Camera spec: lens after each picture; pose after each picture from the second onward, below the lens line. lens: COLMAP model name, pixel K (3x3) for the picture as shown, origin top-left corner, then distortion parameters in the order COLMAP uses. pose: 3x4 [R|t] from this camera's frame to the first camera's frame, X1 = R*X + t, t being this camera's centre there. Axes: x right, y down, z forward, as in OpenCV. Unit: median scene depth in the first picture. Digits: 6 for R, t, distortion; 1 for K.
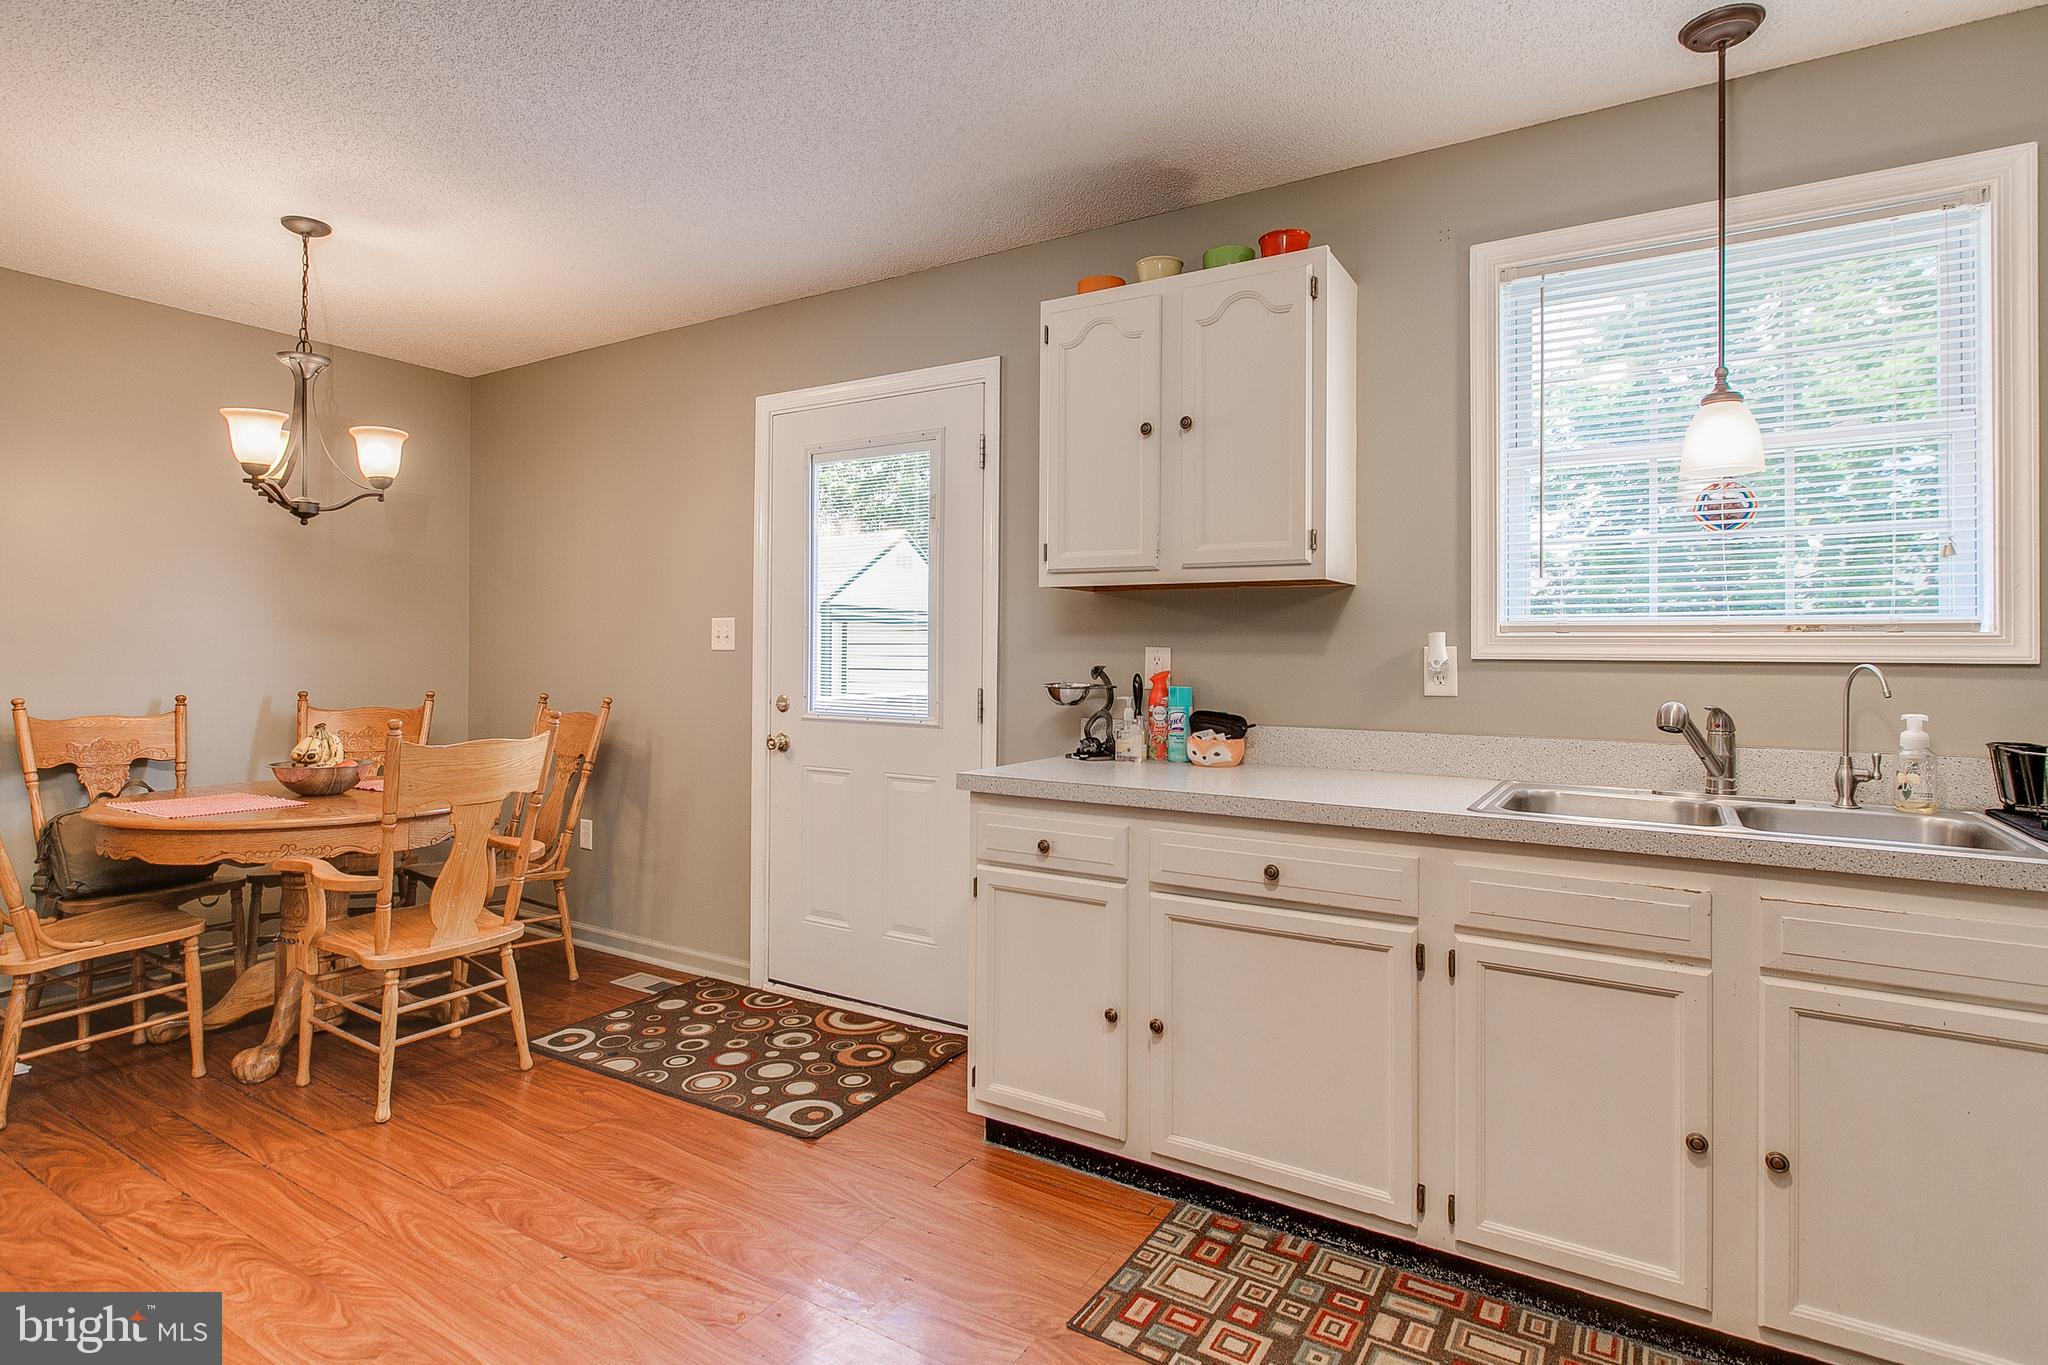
lens RADIAL K [[1044.6, 0, 1028.4], [0, 1044.6, 640.6], [0, 0, 1]] dist [-0.002086, -0.000720]
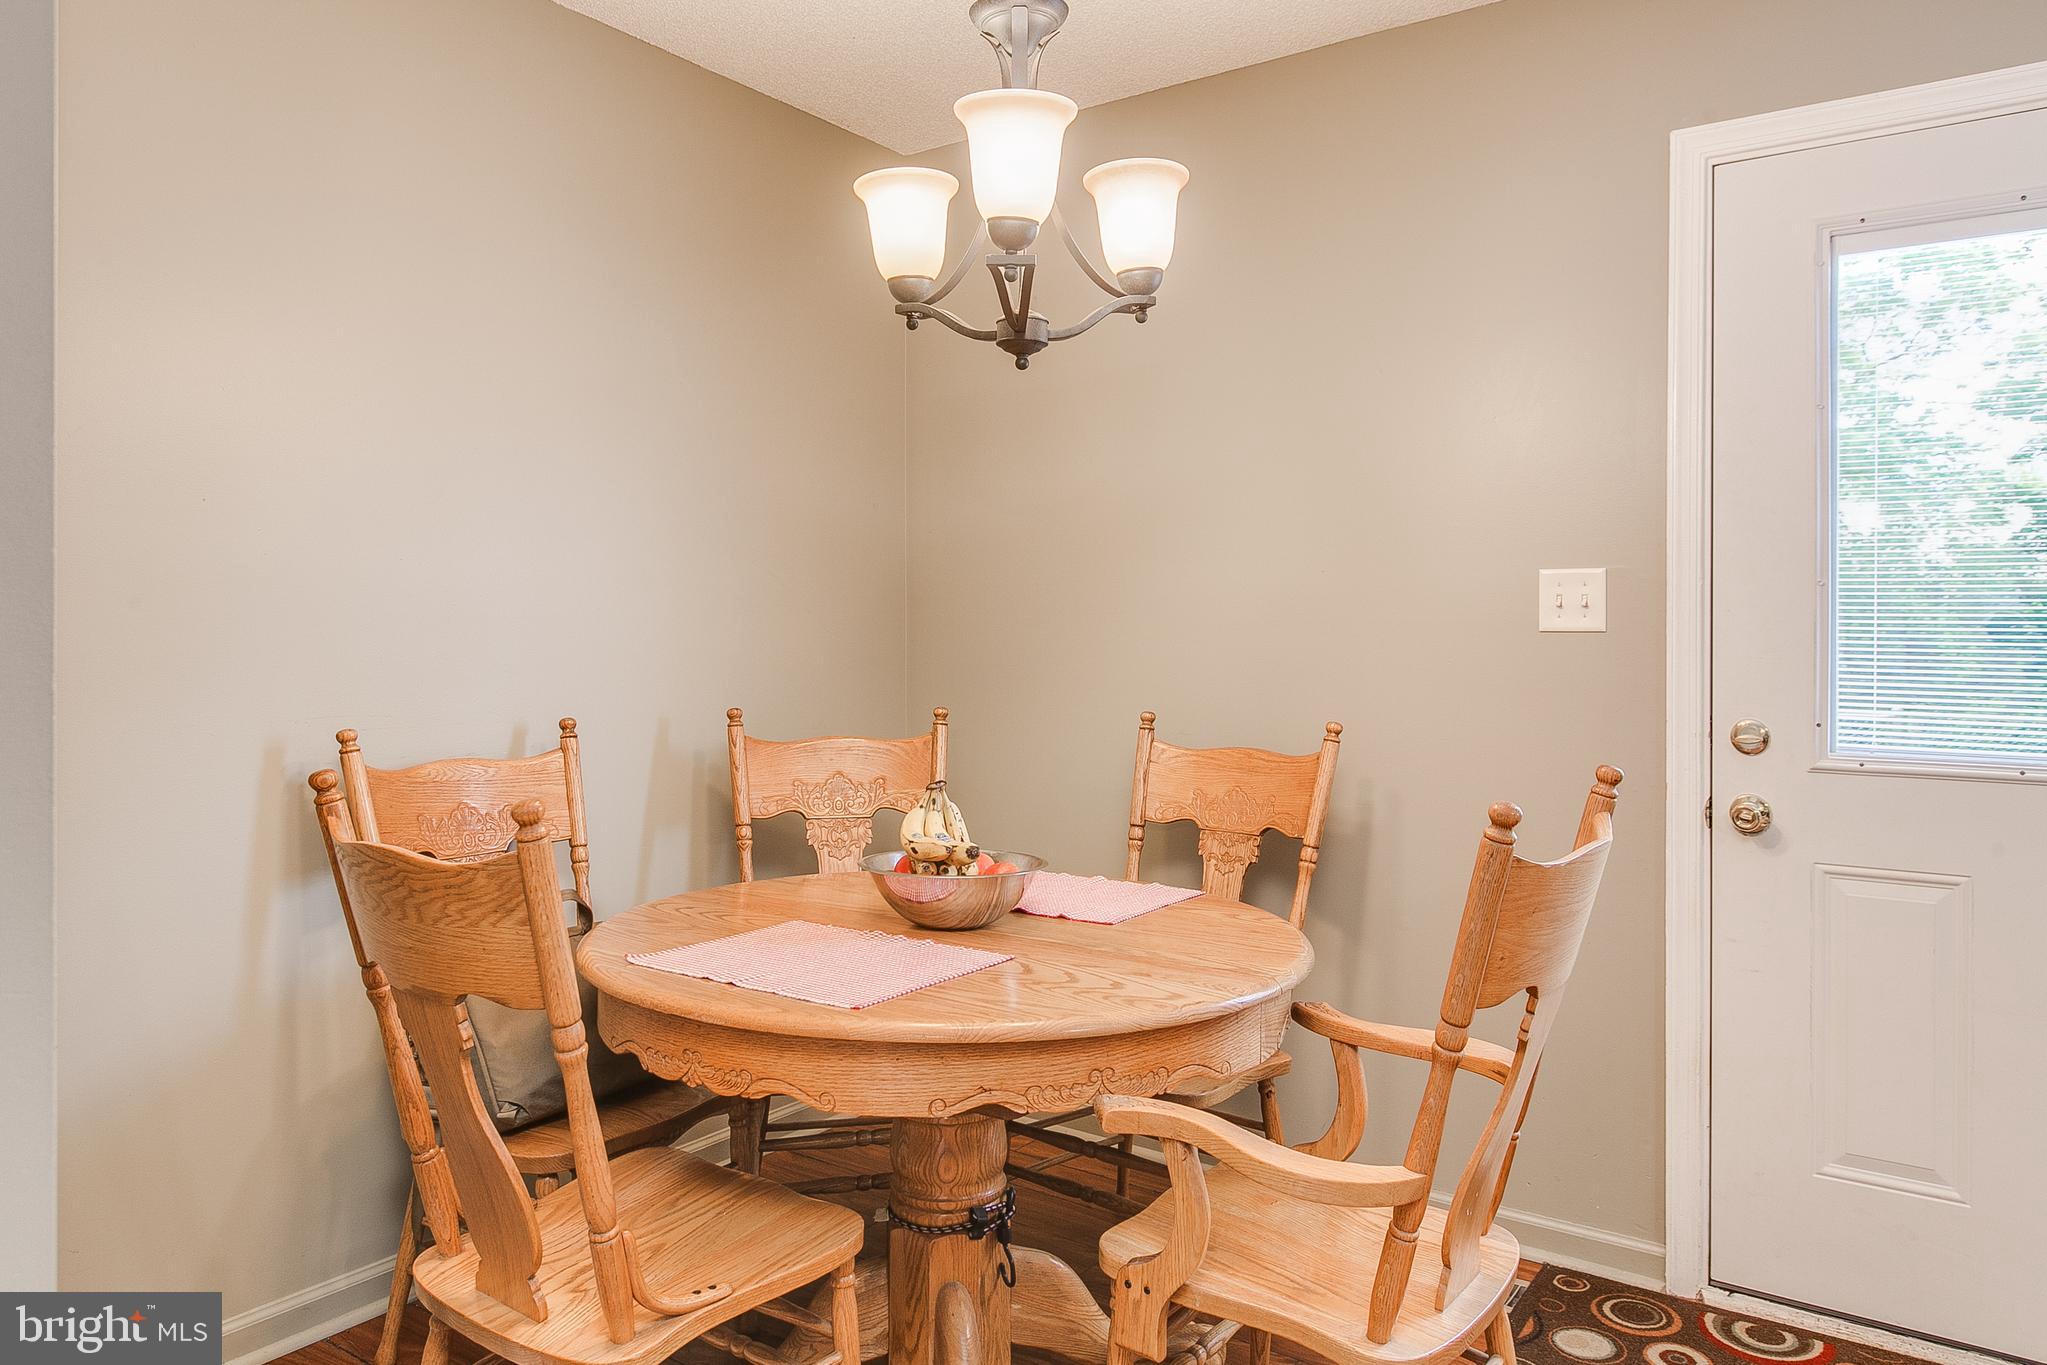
lens RADIAL K [[1386.3, 0, 1021.1], [0, 1386.3, 626.4], [0, 0, 1]] dist [0.000908, -0.002362]
pose [[0.997248, -0.003426, -0.074059, -0.543942], [0.004111, 0.999950, 0.009096, -0.000593], [0.074024, -0.009376, 0.997212, 0.315501]]
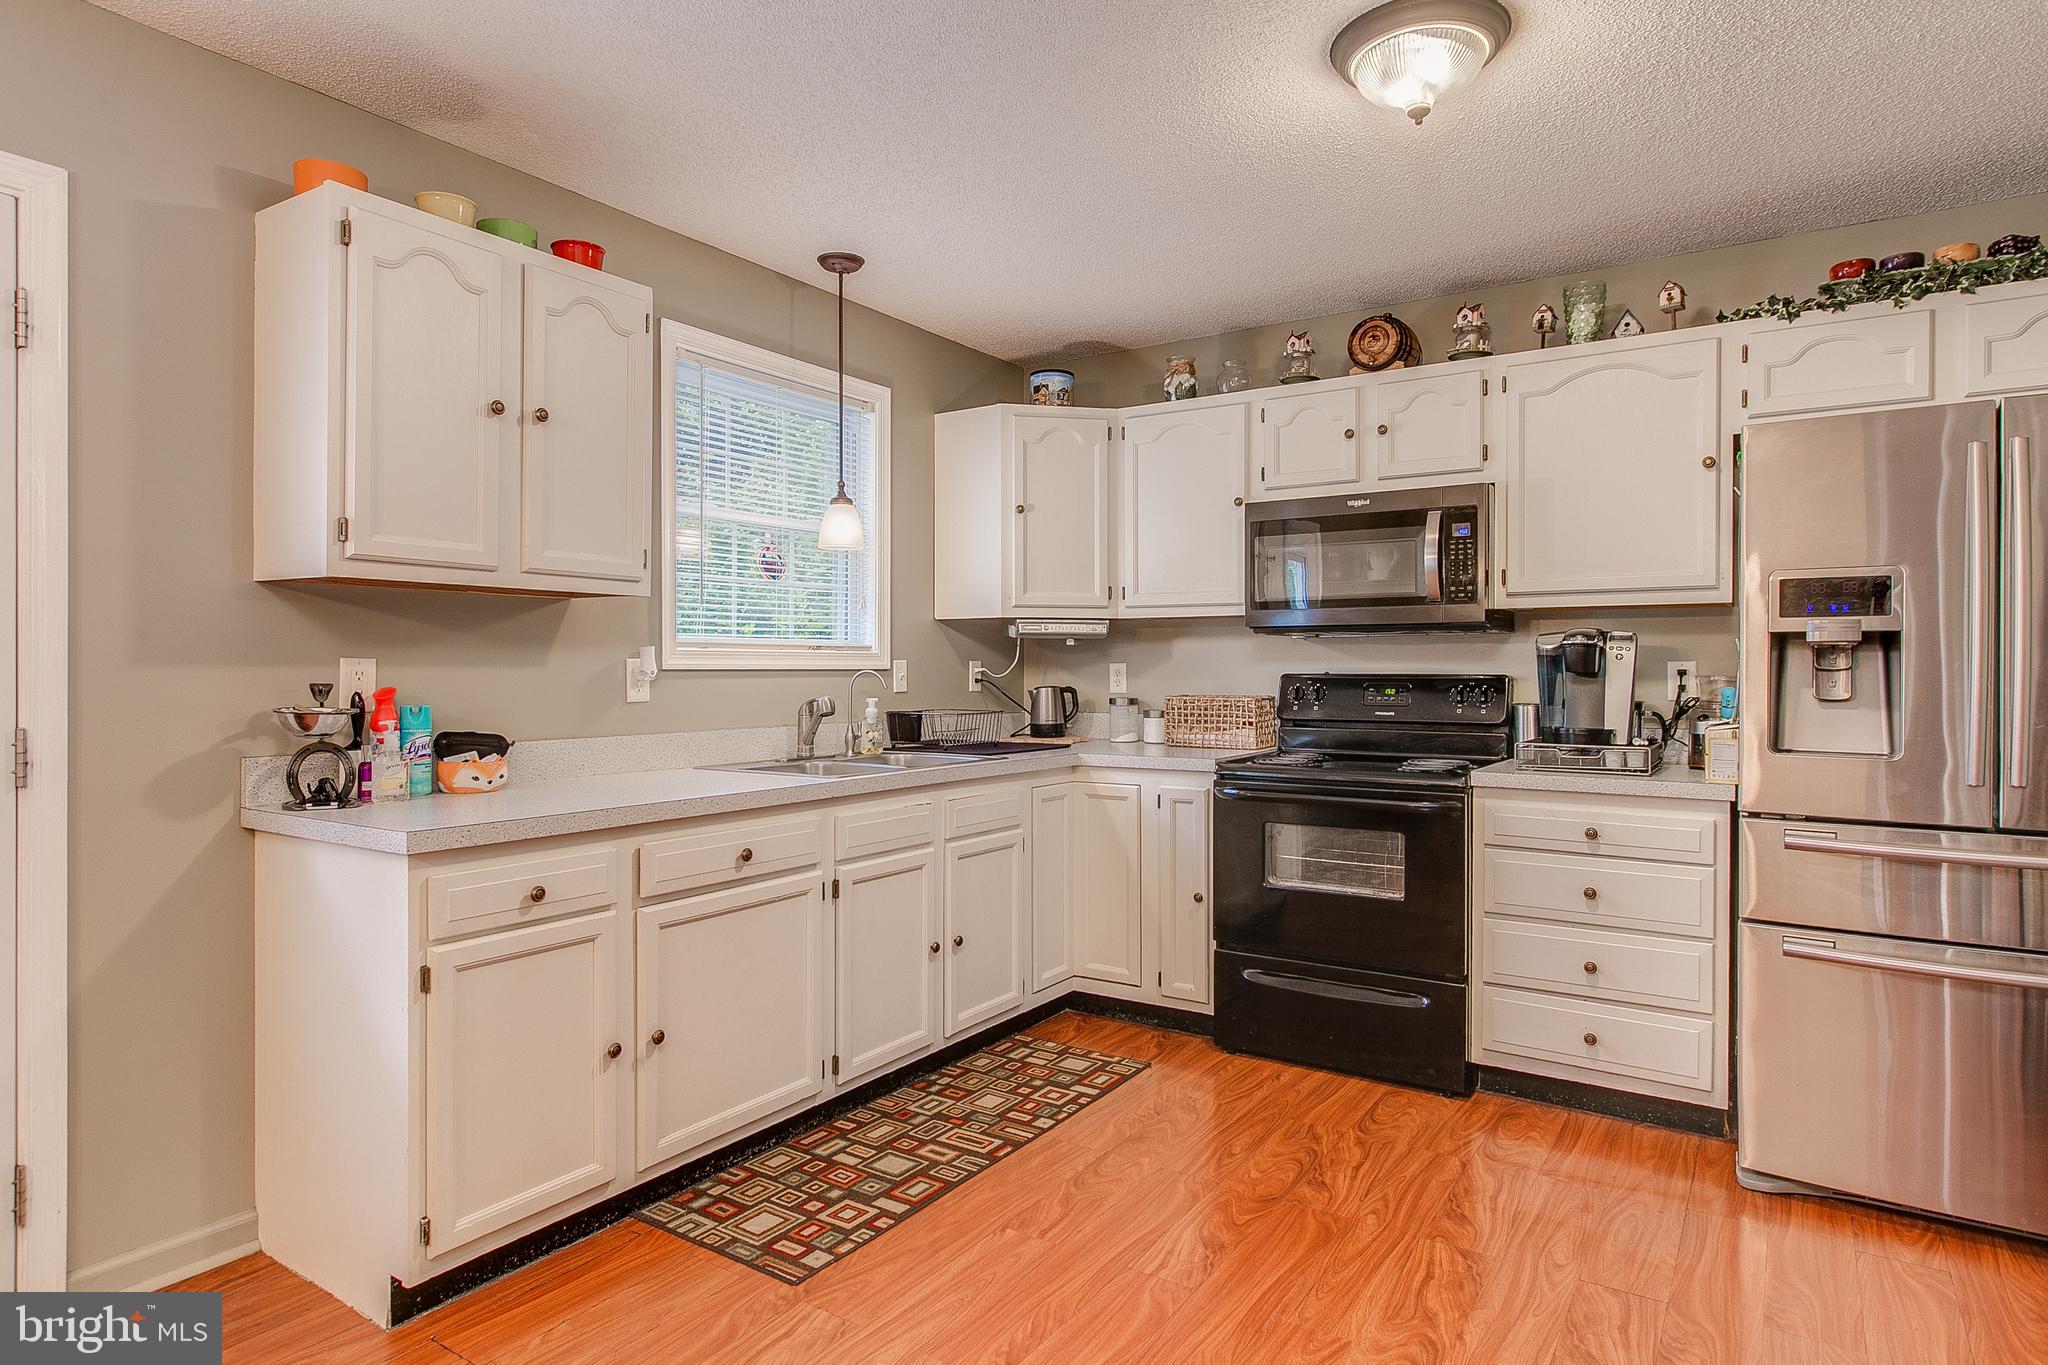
lens RADIAL K [[1154.8, 0, 1021.4], [0, 1154.8, 671.3], [0, 0, 1]] dist [0.001265, 0.000125]
pose [[0.025109, -0.009714, 0.999638, -0.970743], [-0.010307, 0.999897, 0.009976, 0.003012], [-0.999632, -0.010554, 0.025006, 0.624070]]
